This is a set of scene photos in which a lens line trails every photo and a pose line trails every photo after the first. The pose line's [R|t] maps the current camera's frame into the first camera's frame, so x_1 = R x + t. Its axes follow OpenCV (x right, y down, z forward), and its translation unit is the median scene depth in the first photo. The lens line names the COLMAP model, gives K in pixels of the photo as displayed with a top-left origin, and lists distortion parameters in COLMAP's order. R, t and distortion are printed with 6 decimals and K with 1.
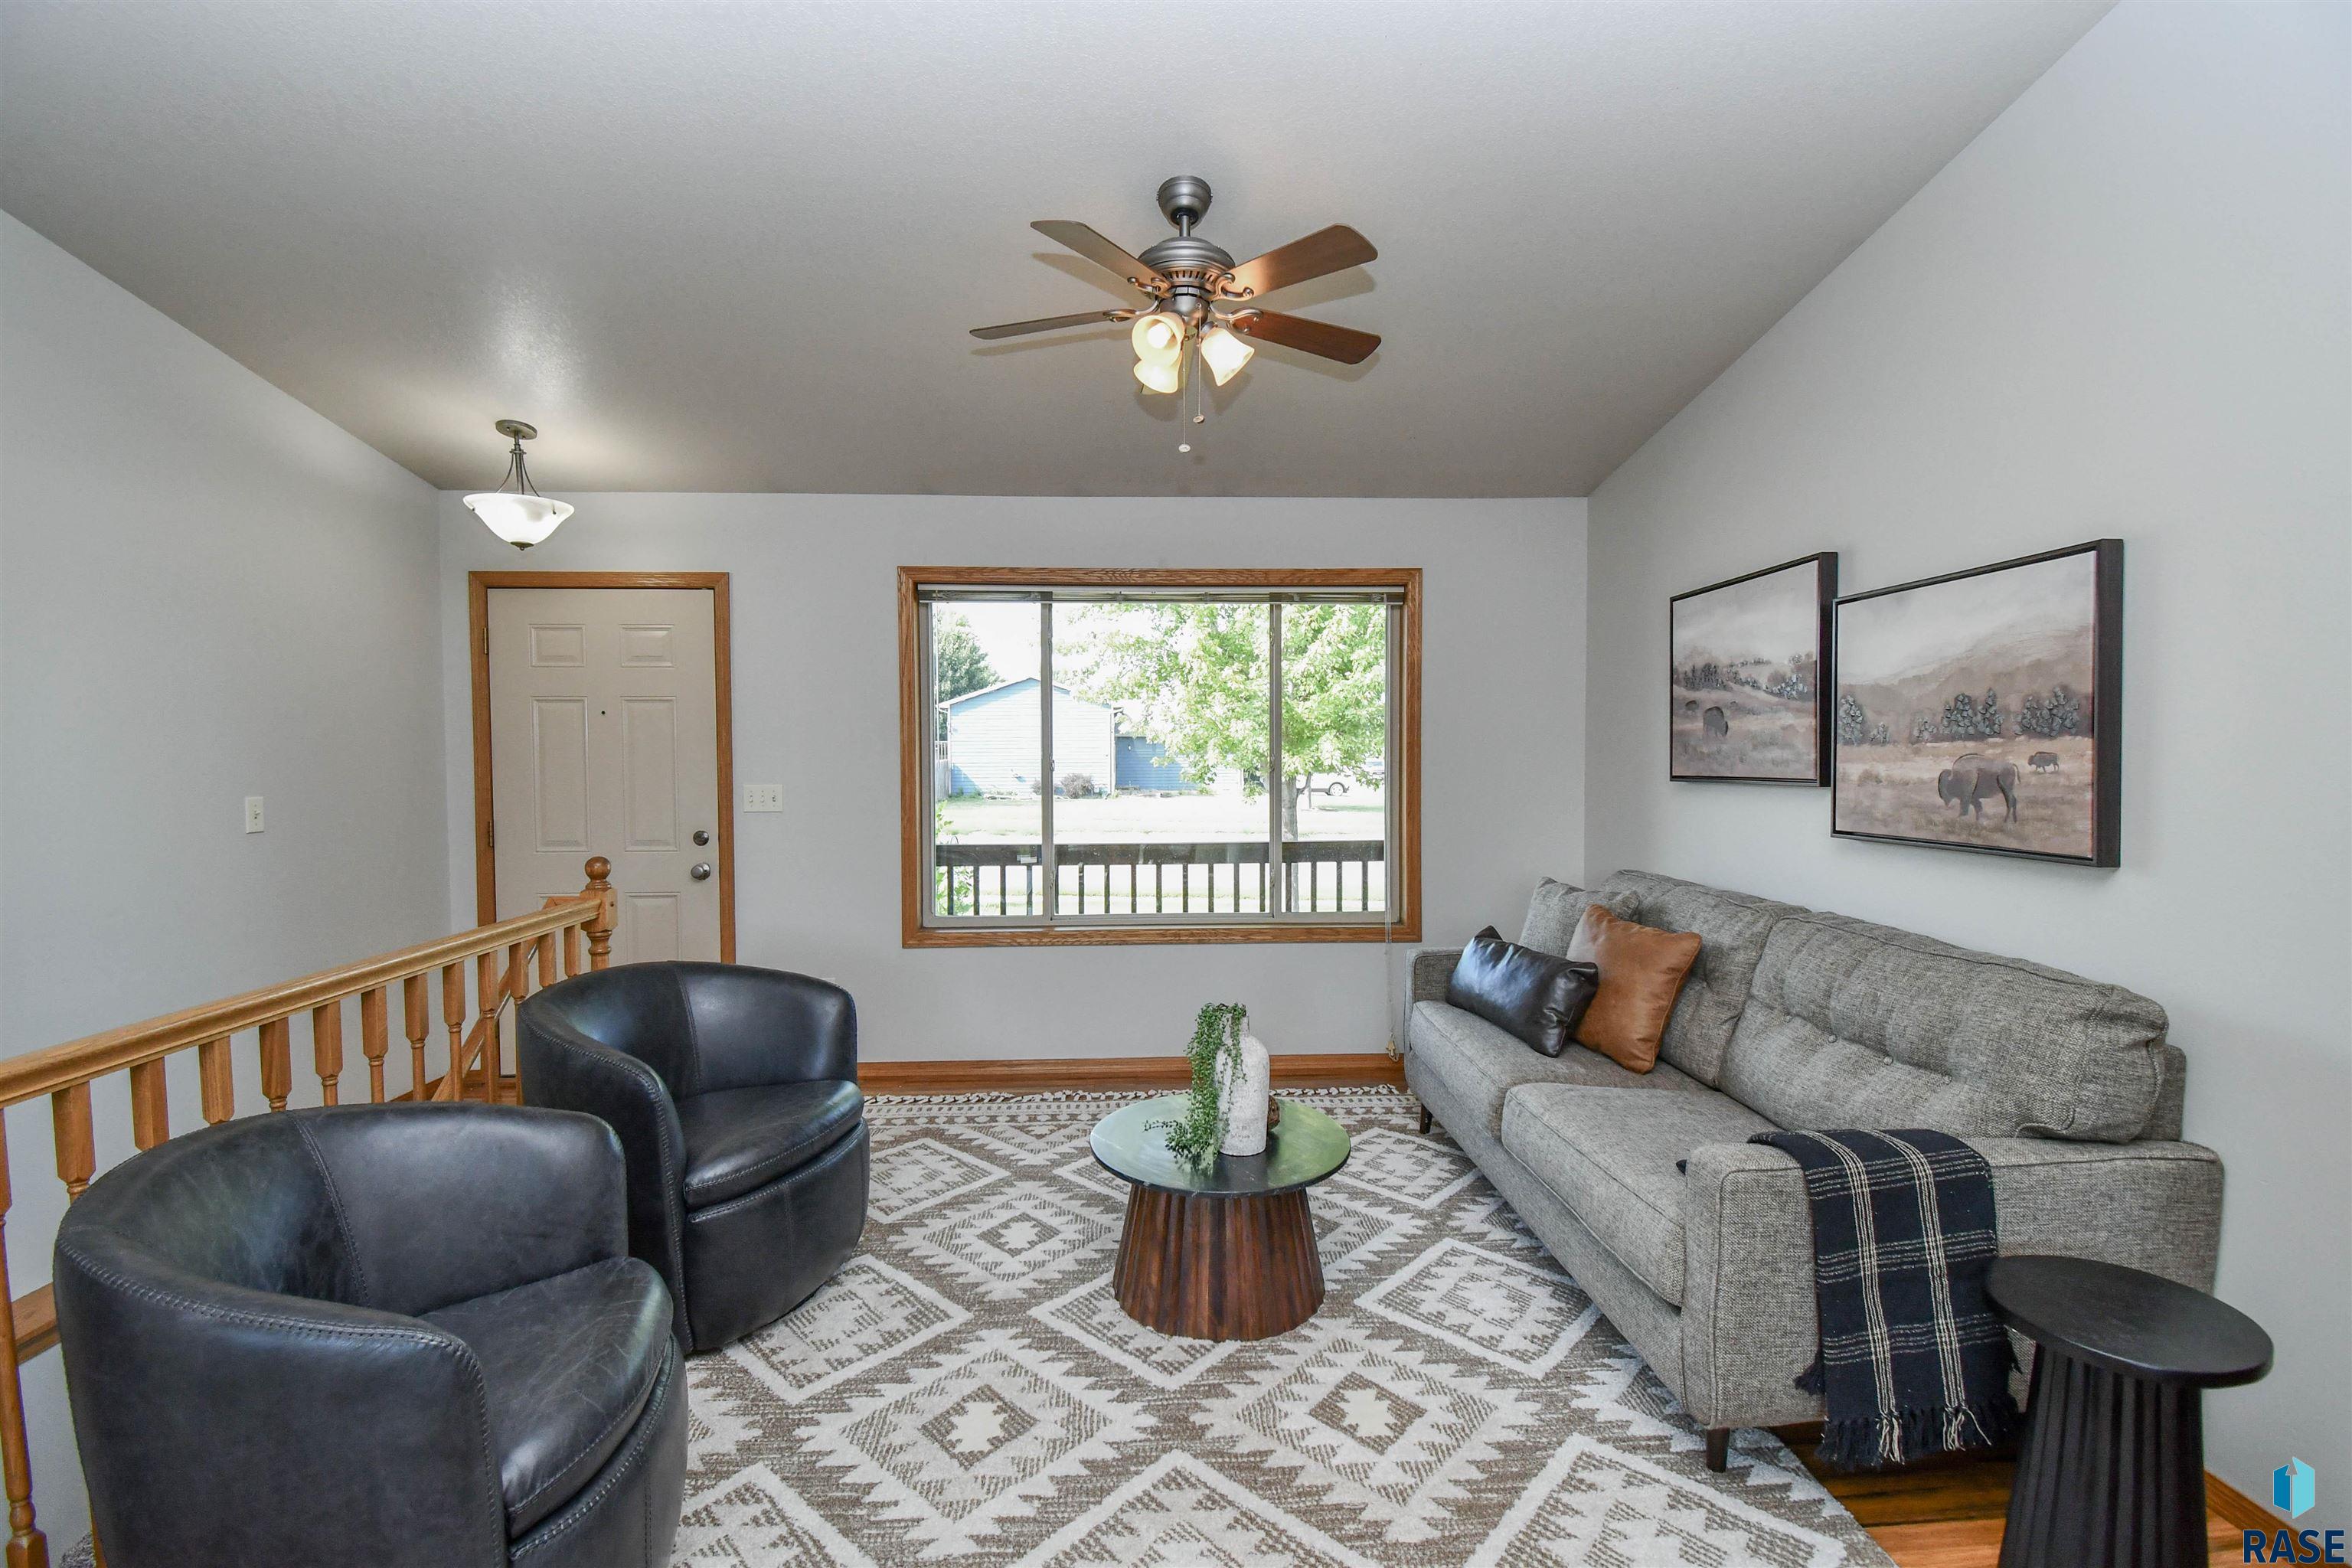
lens RADIAL K [[1067.4, 0, 1203.3], [0, 1067.4, 789.3], [0, 0, 1]] dist [0.013295, -0.011002]
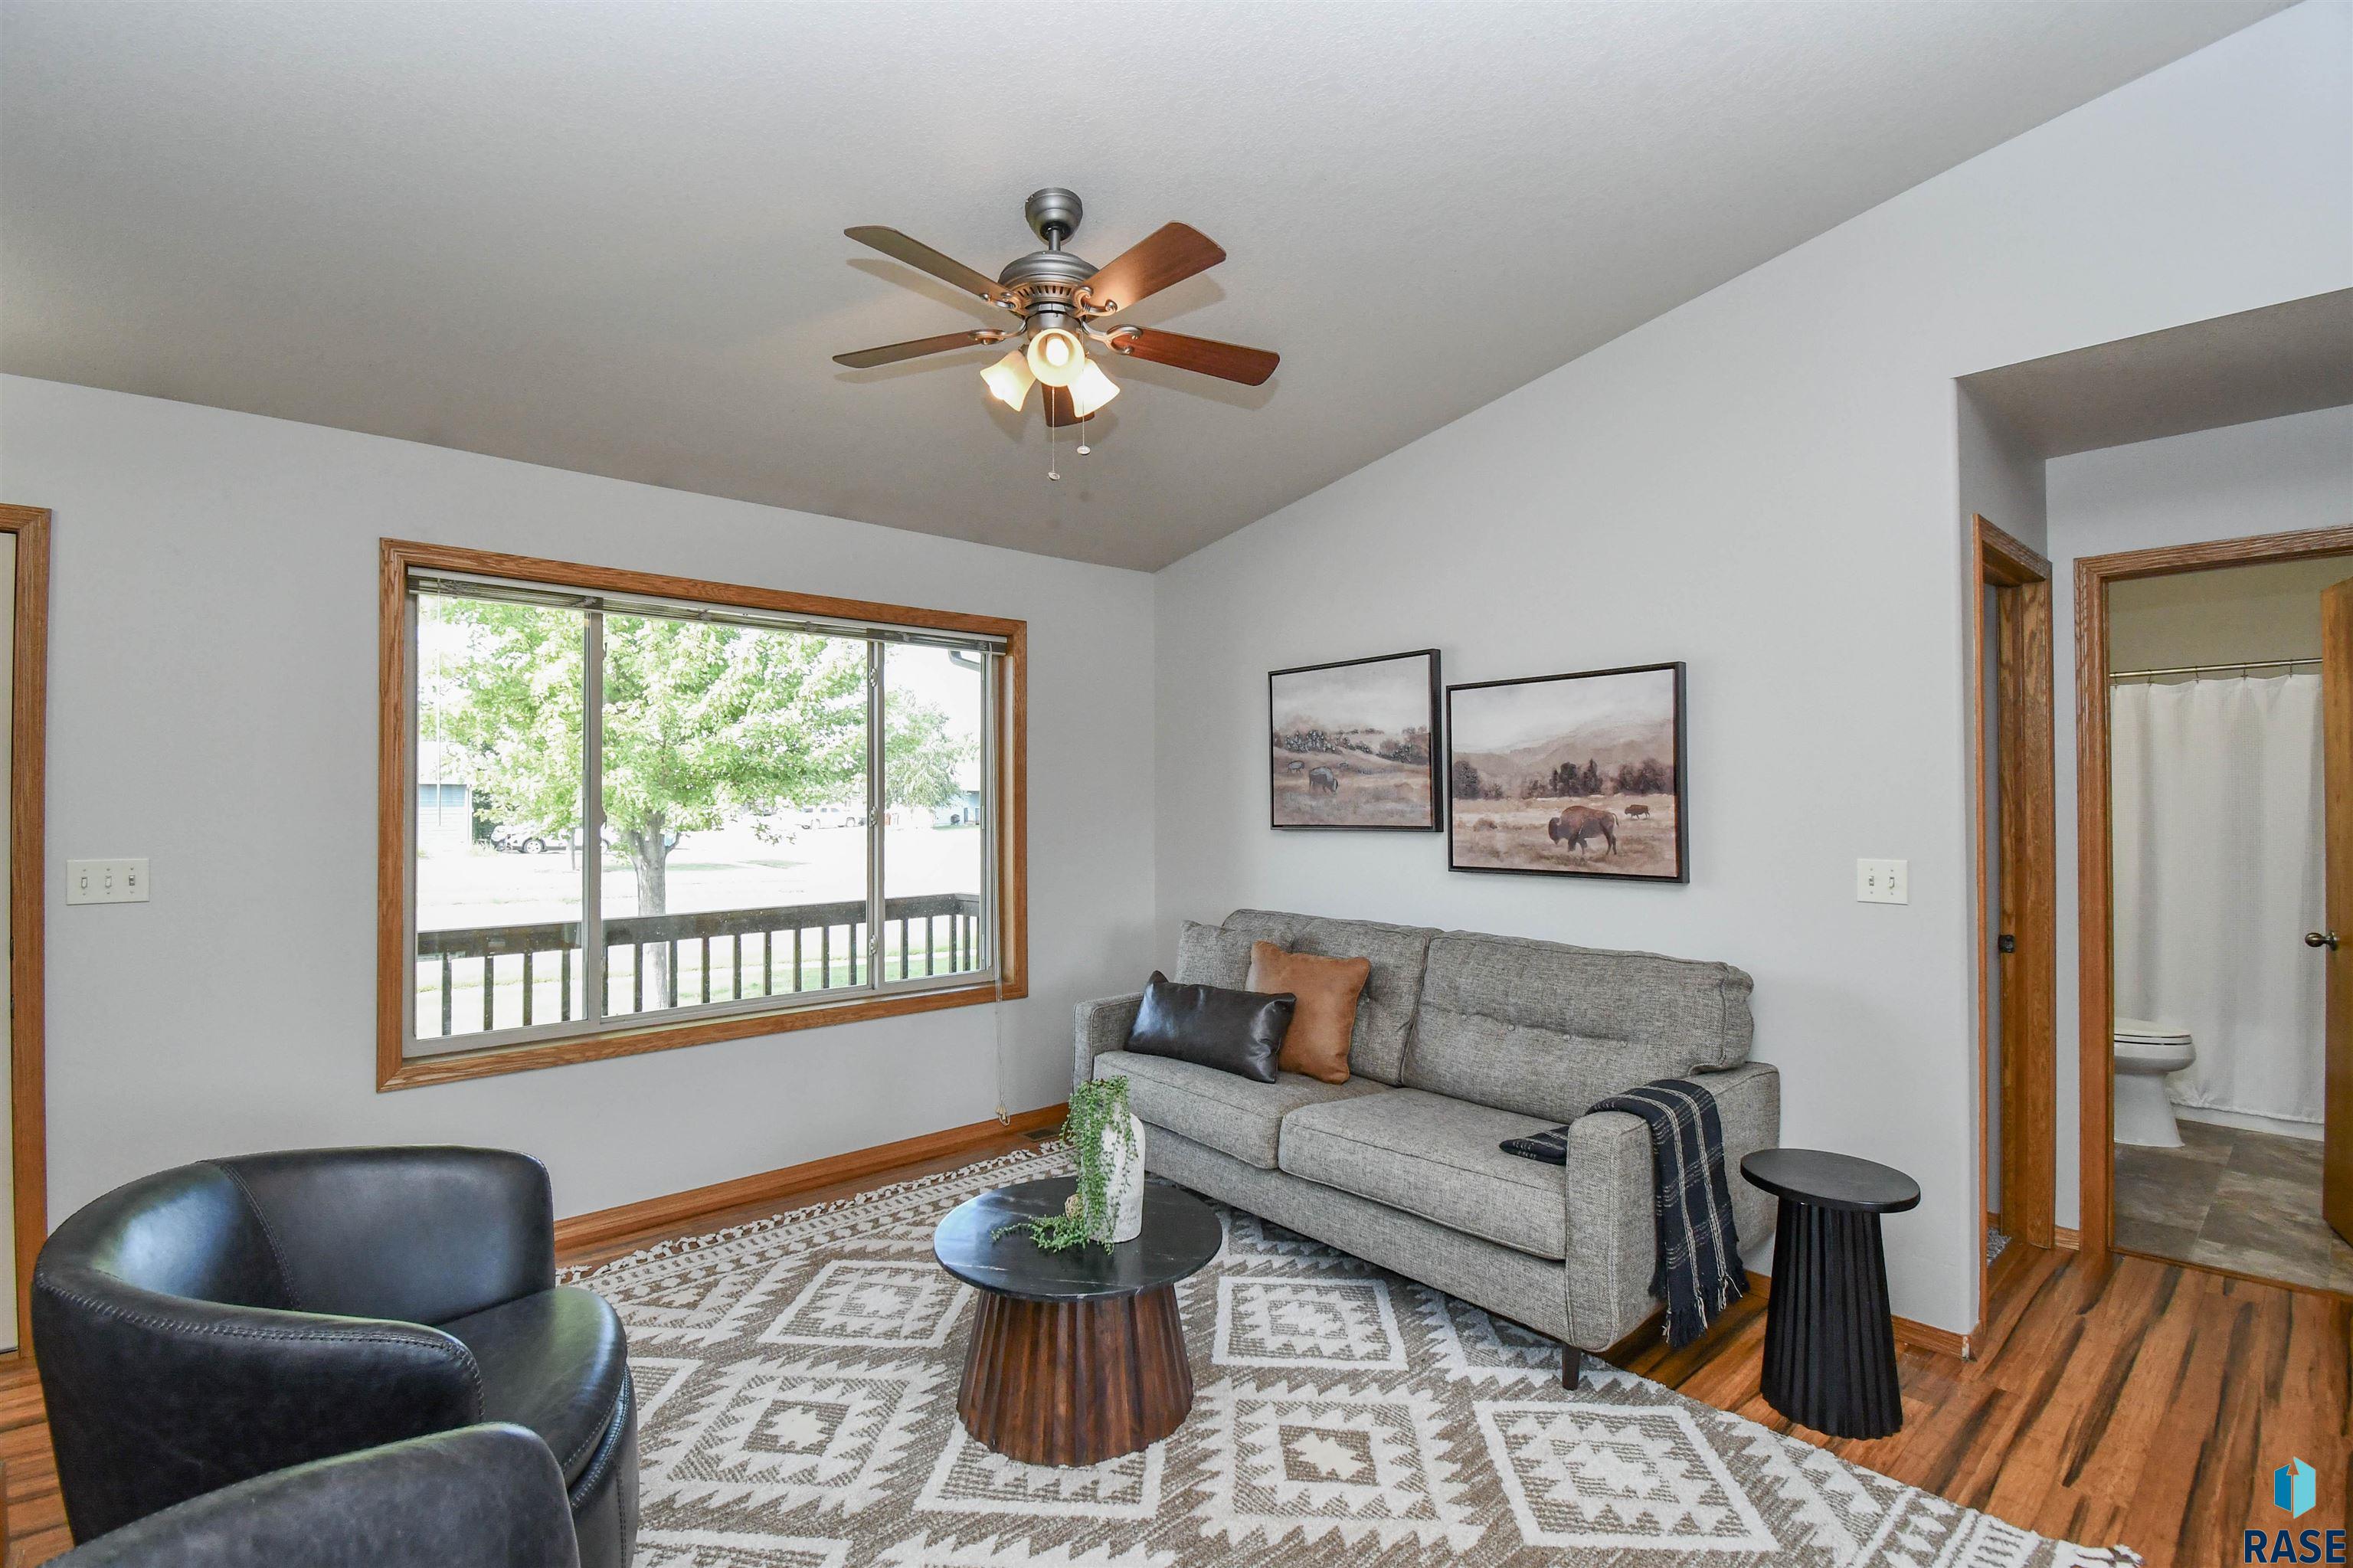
lens RADIAL K [[1067.9, 0, 1188.1], [0, 1067.9, 787.2], [0, 0, 1]] dist [0.013295, -0.011002]
pose [[0.779612, 0.009695, 0.626188, -0.457397], [0.021535, 0.998874, -0.042276, -0.008467], [-0.625893, 0.046444, 0.778525, 0.202796]]
